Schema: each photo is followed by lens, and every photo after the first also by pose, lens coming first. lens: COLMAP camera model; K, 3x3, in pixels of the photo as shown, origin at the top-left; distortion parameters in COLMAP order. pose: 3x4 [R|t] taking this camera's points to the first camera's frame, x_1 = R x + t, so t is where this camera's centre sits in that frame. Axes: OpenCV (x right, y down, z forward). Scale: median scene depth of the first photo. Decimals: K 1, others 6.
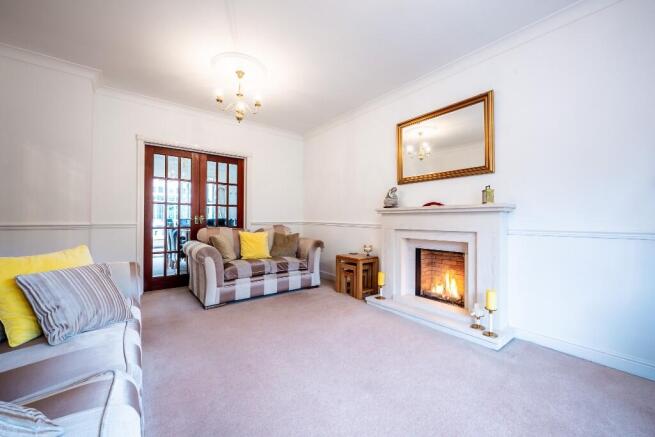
lens RADIAL K [[259.2, 0, 323.9], [0, 259.2, 218.9], [0, 0, 1]] dist [-0.001209, 0.000530]
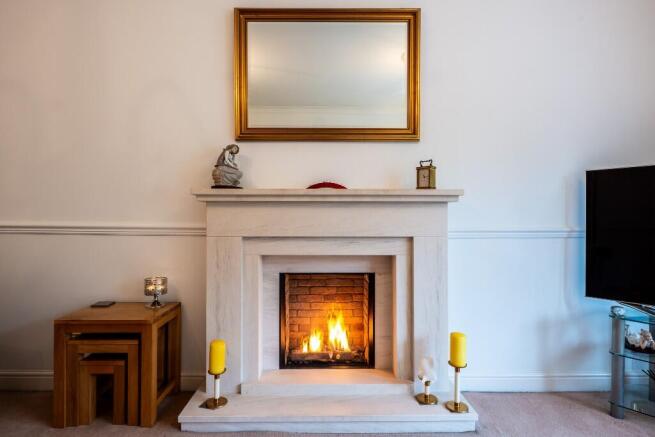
lens RADIAL K [[355.5, 0, 329.2], [0, 355.5, 216.8], [0, 0, 1]] dist [-0.002959, 0.000920]
pose [[0.596918, -0.003650, 0.802294, -0.133568], [-0.002118, 0.999979, 0.006126, 0.000443], [-0.802299, -0.005356, 0.596898, 0.517924]]
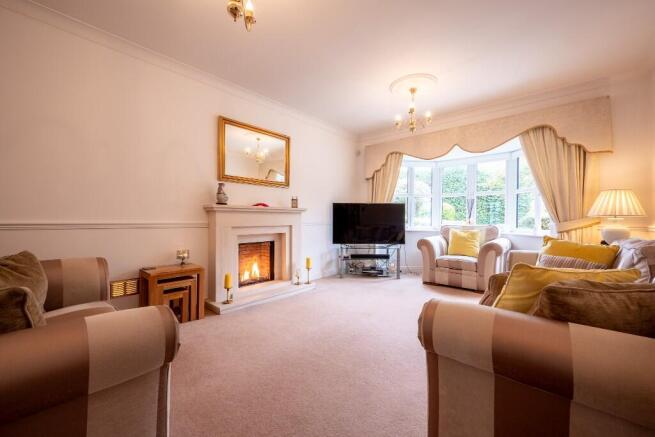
lens RADIAL K [[259.2, 0, 325.2], [0, 259.2, 216.7], [0, 0, 1]] dist [-0.001209, 0.000530]
pose [[-0.185858, -0.003655, 0.982570, -0.764420], [-0.013382, 0.999910, 0.001189, -0.005275], [-0.982486, -0.012928, -0.185890, 0.844362]]
